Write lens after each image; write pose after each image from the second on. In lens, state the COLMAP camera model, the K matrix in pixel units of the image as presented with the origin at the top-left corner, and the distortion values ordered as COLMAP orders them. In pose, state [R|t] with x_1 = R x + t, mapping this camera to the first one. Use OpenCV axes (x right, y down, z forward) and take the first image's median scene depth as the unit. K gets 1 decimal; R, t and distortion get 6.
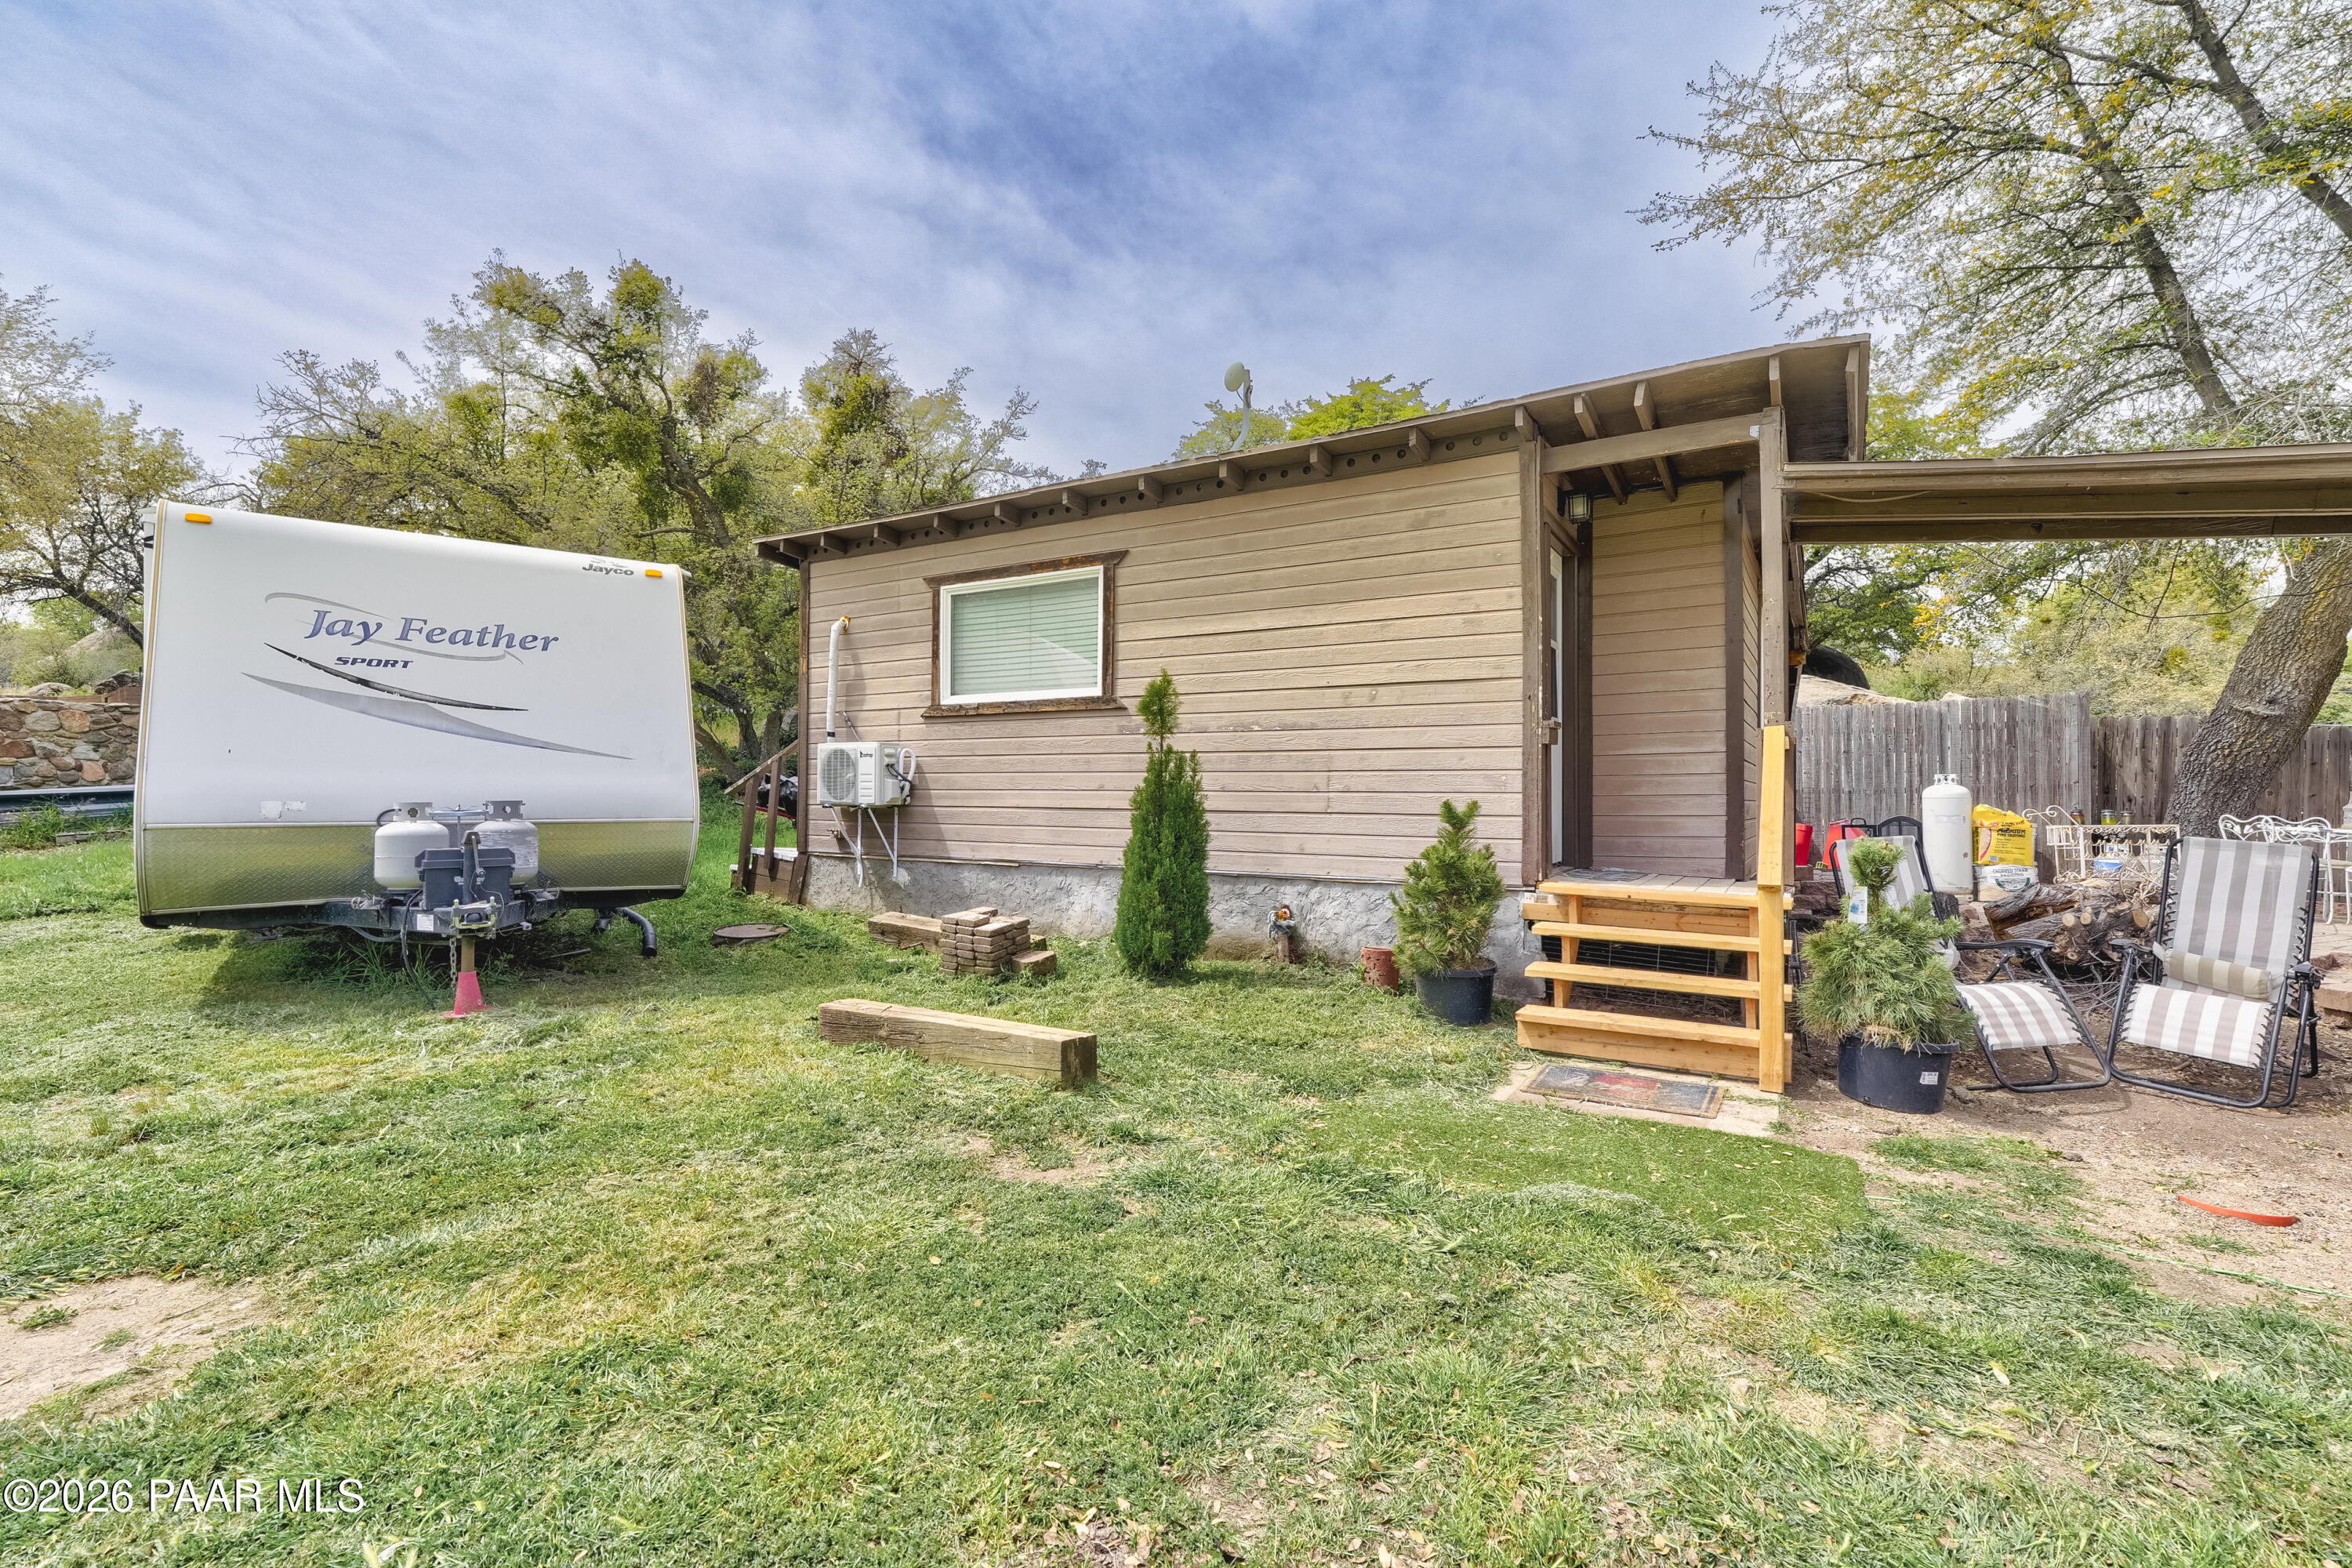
lens RADIAL K [[1071.3, 0, 1171.1], [0, 1071.3, 760.5], [0, 0, 1]] dist [0.001329, 0.001008]
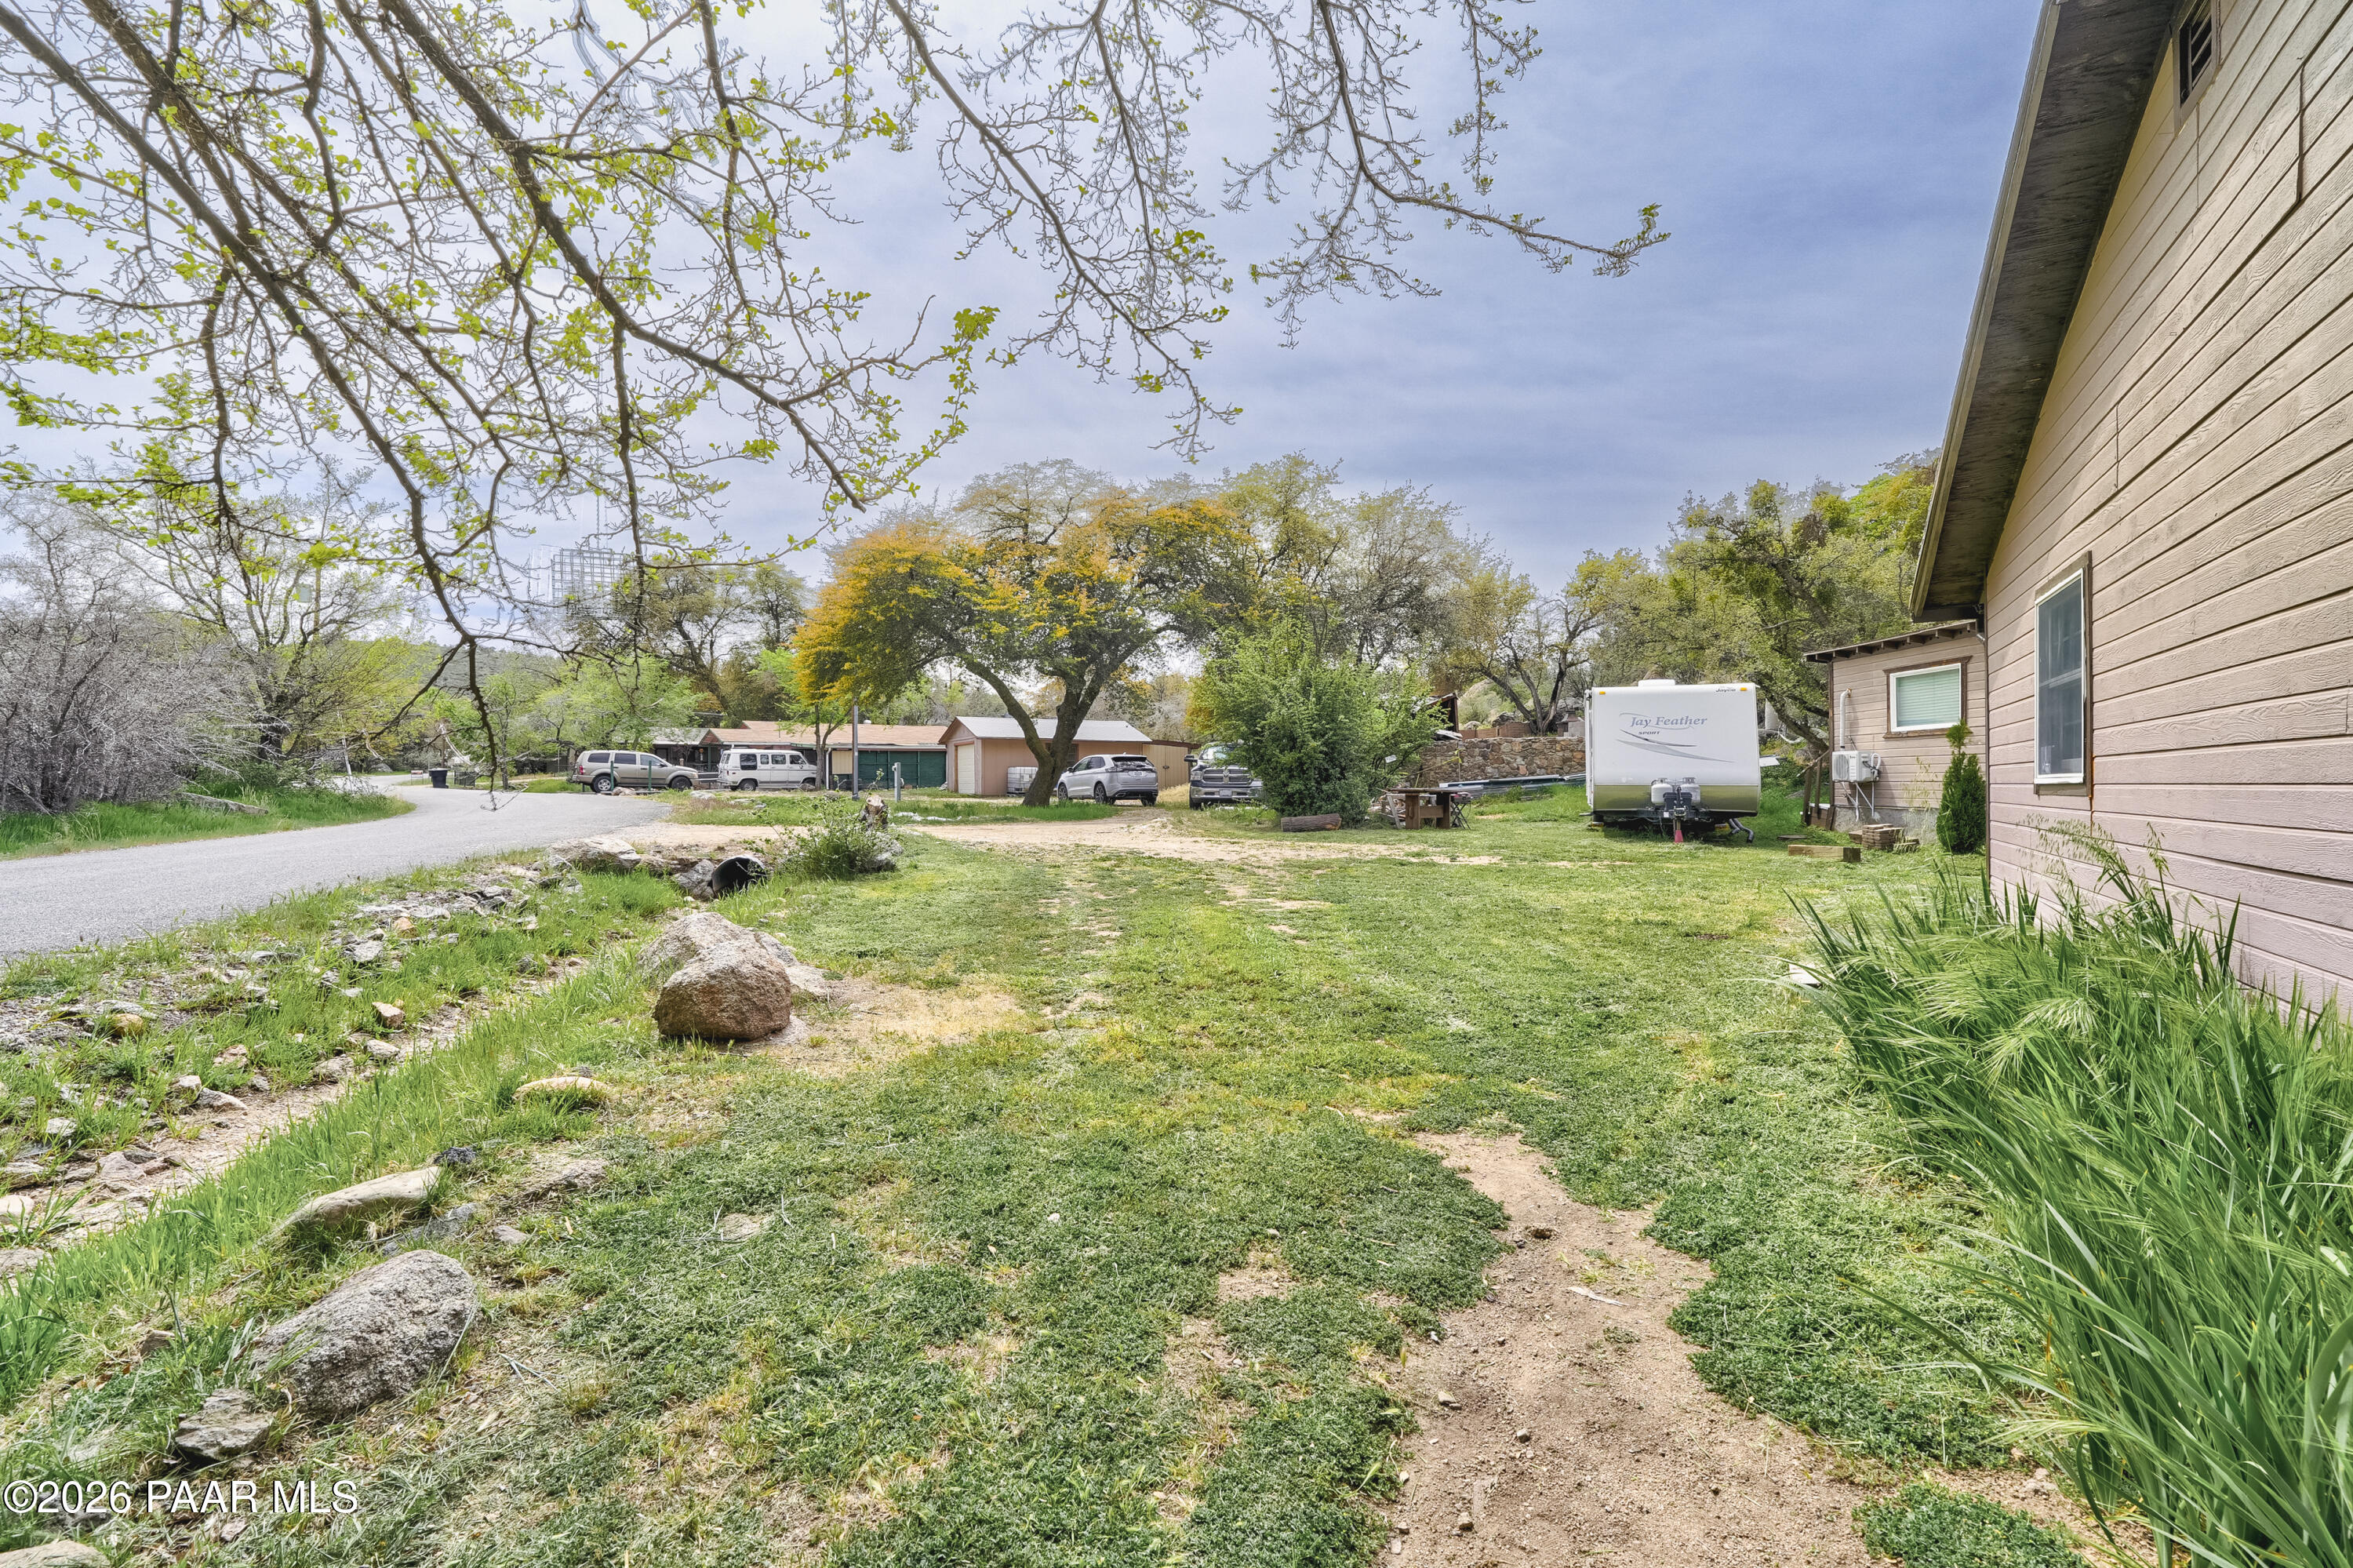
lens RADIAL K [[1071.8, 0, 1171.6], [0, 1071.8, 760.5], [0, 0, 1]] dist [0.001329, 0.001008]
pose [[0.513127, -0.019615, -0.858089, 0.819656], [0.024213, 0.999672, -0.008373, -0.013145], [0.857971, -0.016480, 0.513434, -1.206304]]
